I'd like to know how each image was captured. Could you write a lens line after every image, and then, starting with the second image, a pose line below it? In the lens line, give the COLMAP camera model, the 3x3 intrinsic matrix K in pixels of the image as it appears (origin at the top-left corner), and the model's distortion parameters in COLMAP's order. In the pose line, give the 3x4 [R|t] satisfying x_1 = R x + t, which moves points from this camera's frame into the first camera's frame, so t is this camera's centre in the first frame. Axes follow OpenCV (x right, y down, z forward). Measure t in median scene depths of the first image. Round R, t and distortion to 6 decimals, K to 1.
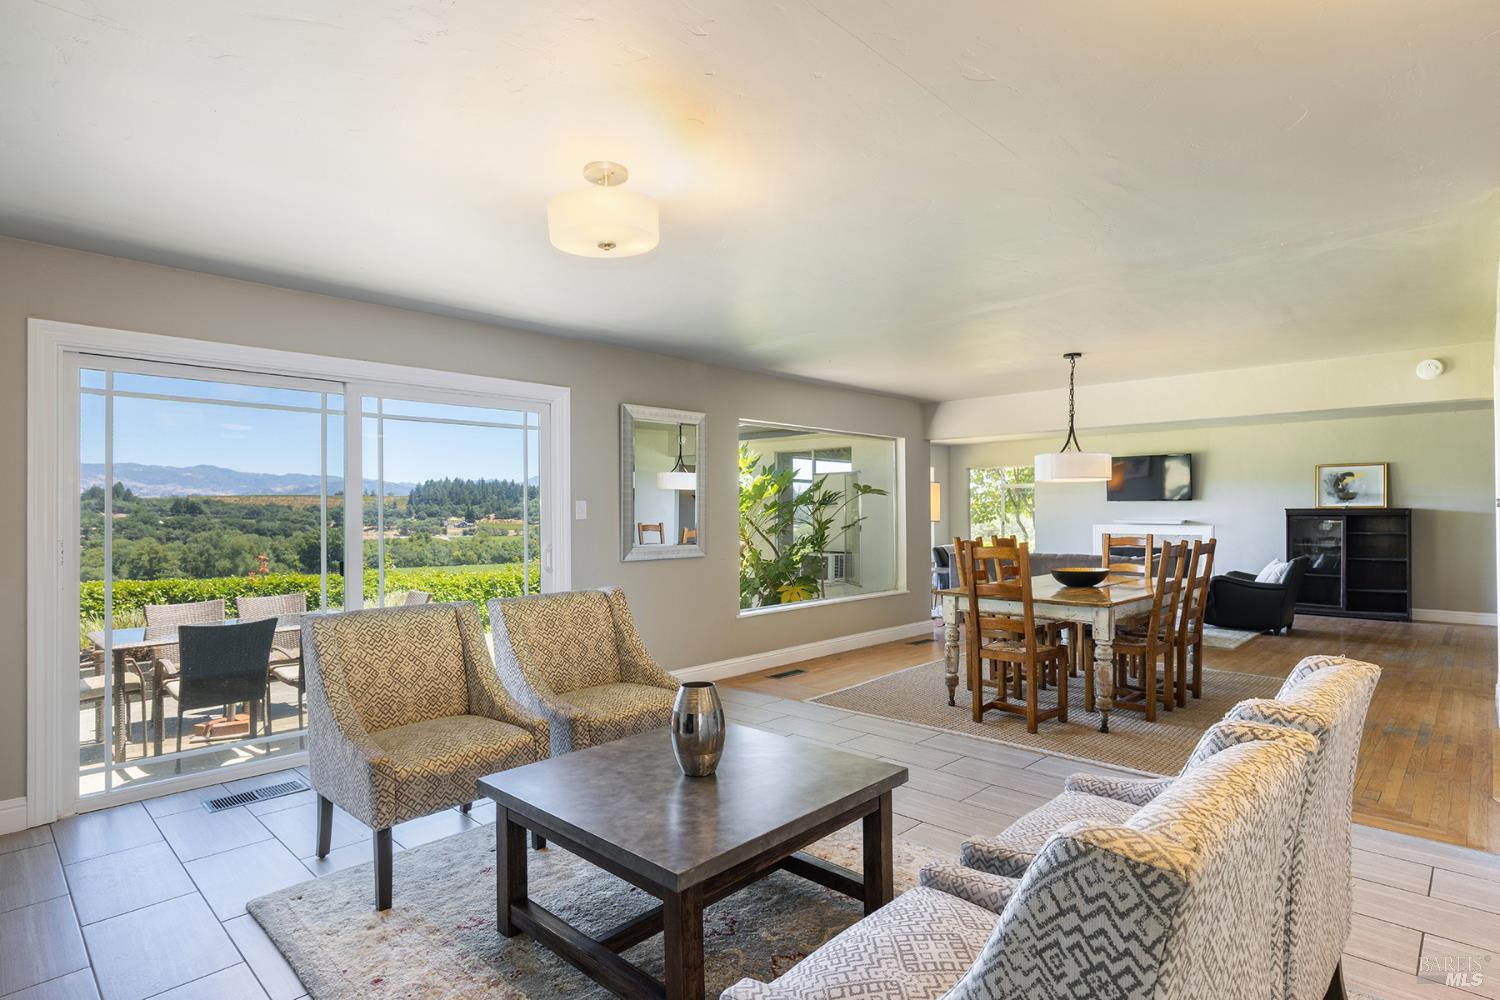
lens RADIAL K [[768.1, 0, 745.5], [0, 768.1, 504.7], [0, 0, 1]] dist [0.002305, 0.003387]
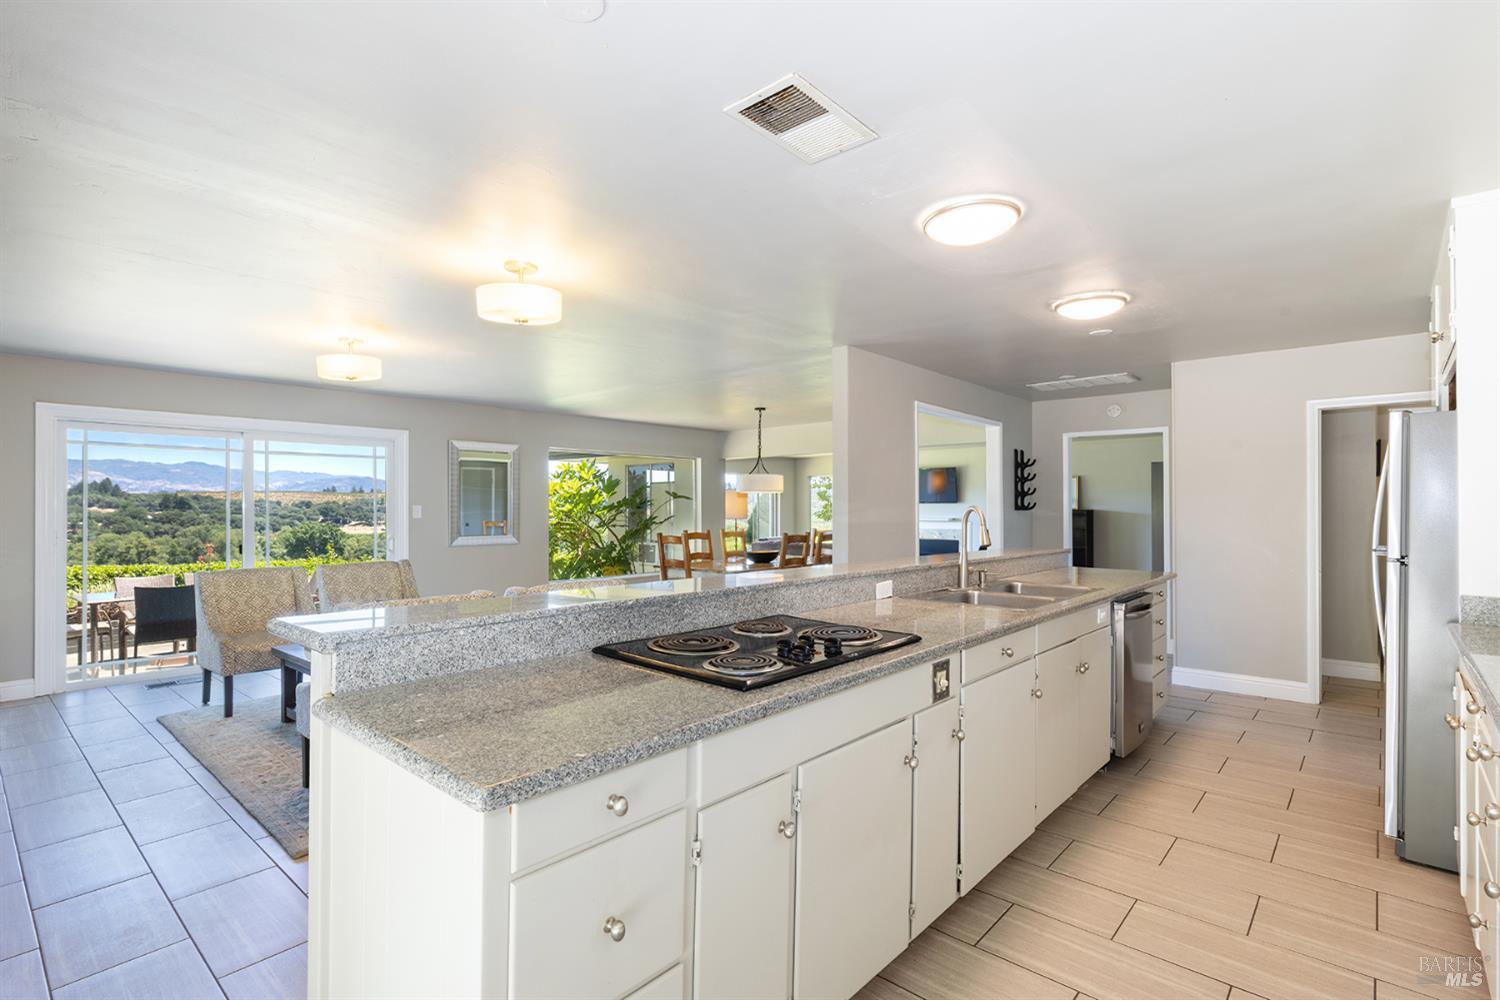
lens RADIAL K [[717.3, 0, 756.6], [0, 717.3, 501.0], [0, 0, 1]] dist [0.004928, -0.000221]
pose [[0.998682, 0.002700, 0.051260, 0.207368], [-0.002663, 0.999996, -0.000773, -0.007801], [-0.051262, 0.000636, 0.998685, -0.239703]]
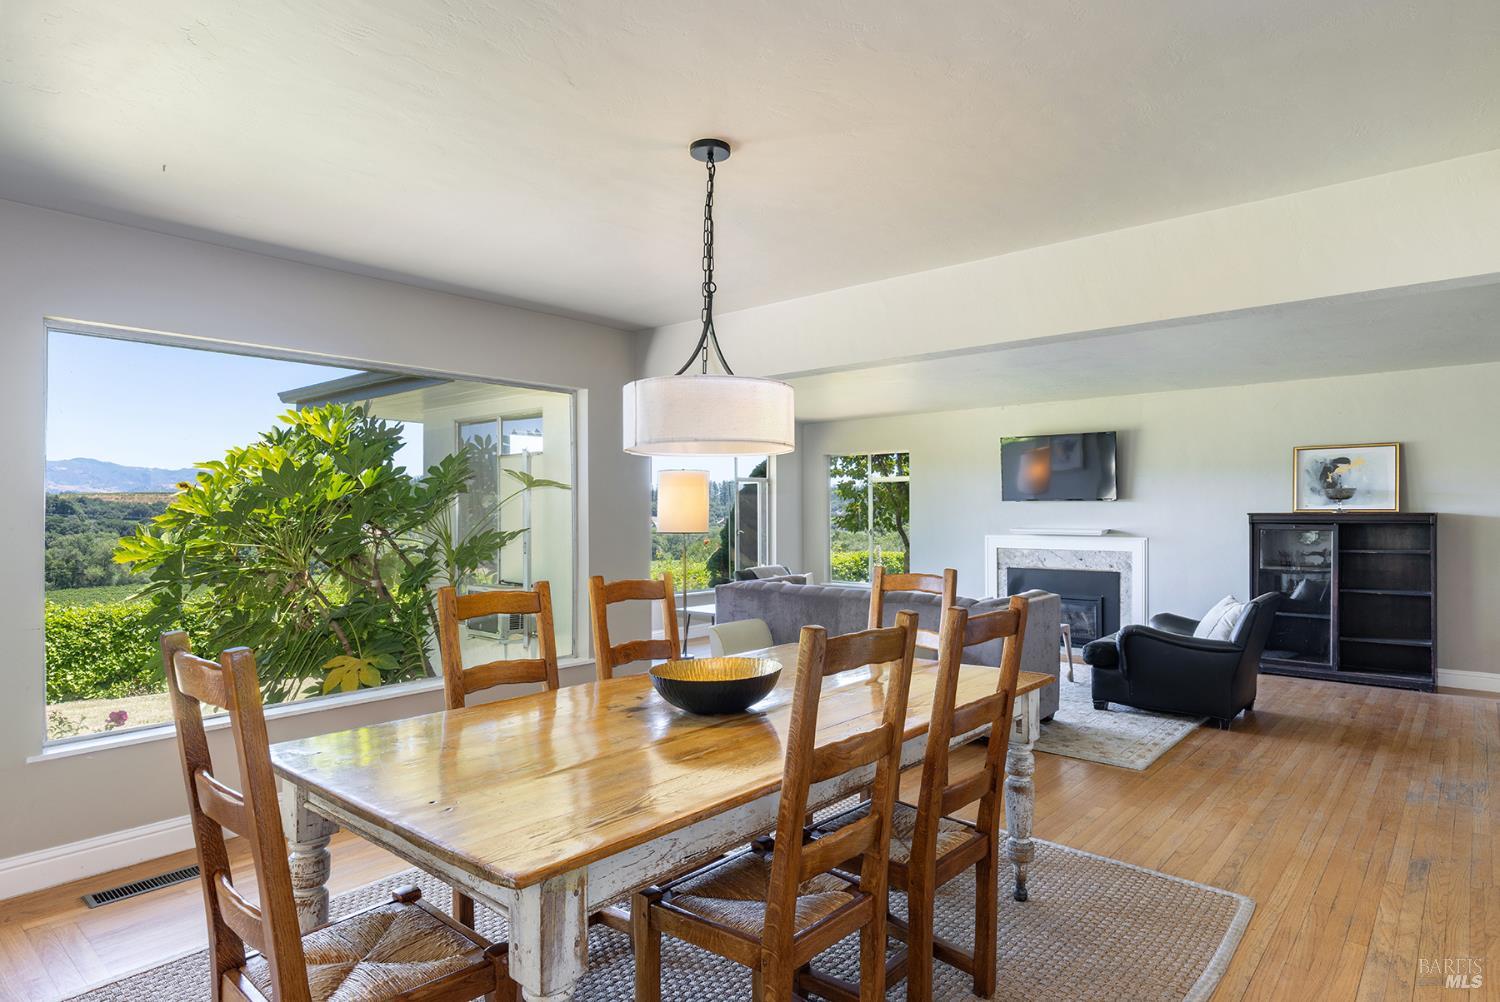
lens RADIAL K [[839.0, 0, 748.4], [0, 839.0, 505.9], [0, 0, 1]] dist [0.016557, -0.000398]
pose [[0.998471, 0.001534, 0.055255, 0.251743], [-0.001623, 0.999997, 0.001569, -0.001518], [-0.055252, -0.001656, 0.998471, 0.326001]]
